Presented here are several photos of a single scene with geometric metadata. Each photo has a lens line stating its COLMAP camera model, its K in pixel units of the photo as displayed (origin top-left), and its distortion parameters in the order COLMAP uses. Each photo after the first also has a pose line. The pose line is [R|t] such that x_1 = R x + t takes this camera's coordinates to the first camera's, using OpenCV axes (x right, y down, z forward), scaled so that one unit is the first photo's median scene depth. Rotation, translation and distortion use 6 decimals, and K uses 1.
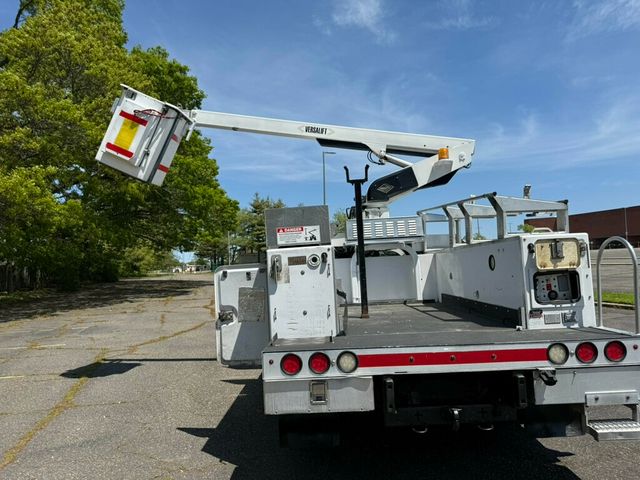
lens RADIAL K [[453.4, 0, 320.0], [0, 453.4, 240.0], [0, 0, 1]] dist [0.005347, -0.006601]
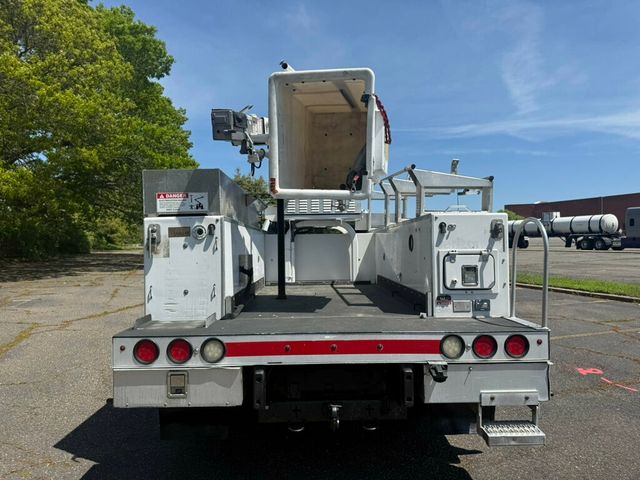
lens RADIAL K [[448.6, 0, 322.5], [0, 448.6, 242.0], [0, 0, 1]] dist [0.053252, -0.069694]
pose [[0.998540, 0.033259, 0.042564, 0.192238], [-0.035394, 0.998100, 0.050425, 0.010230], [-0.040806, -0.051858, 0.997820, 0.122410]]
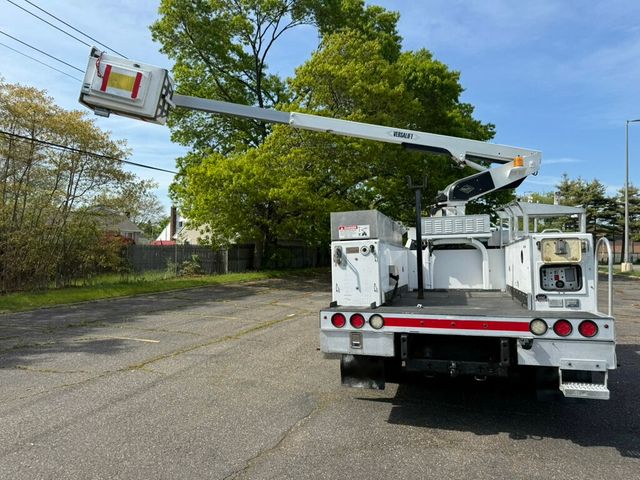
lens RADIAL K [[456.2, 0, 320.0], [0, 456.2, 240.0], [0, 0, 1]] dist [0.095998, -0.104731]
pose [[0.962141, 0.020071, -0.271811, 0.236139], [-0.014943, 0.999669, 0.020923, -0.013952], [0.272141, -0.016069, 0.962123, -0.374955]]
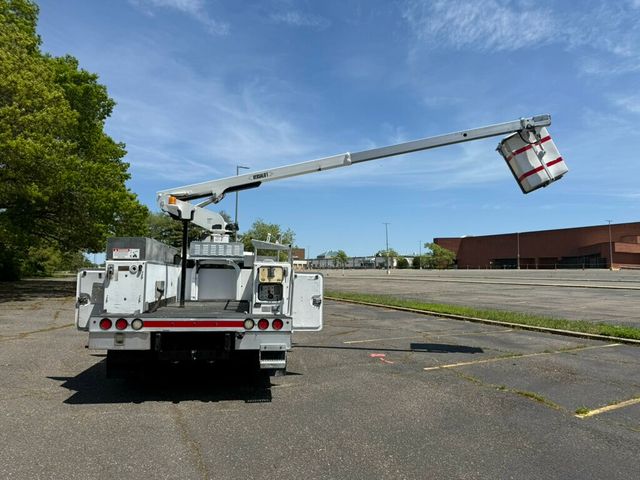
lens RADIAL K [[450.1, 0, 320.0], [0, 450.1, 240.0], [0, 0, 1]] dist [0.041509, -0.060750]
pose [[0.984428, 0.076401, 0.158320, 0.413660], [-0.072852, 0.996947, -0.028110, -0.070491], [-0.159984, 0.016138, 0.986988, -0.847463]]
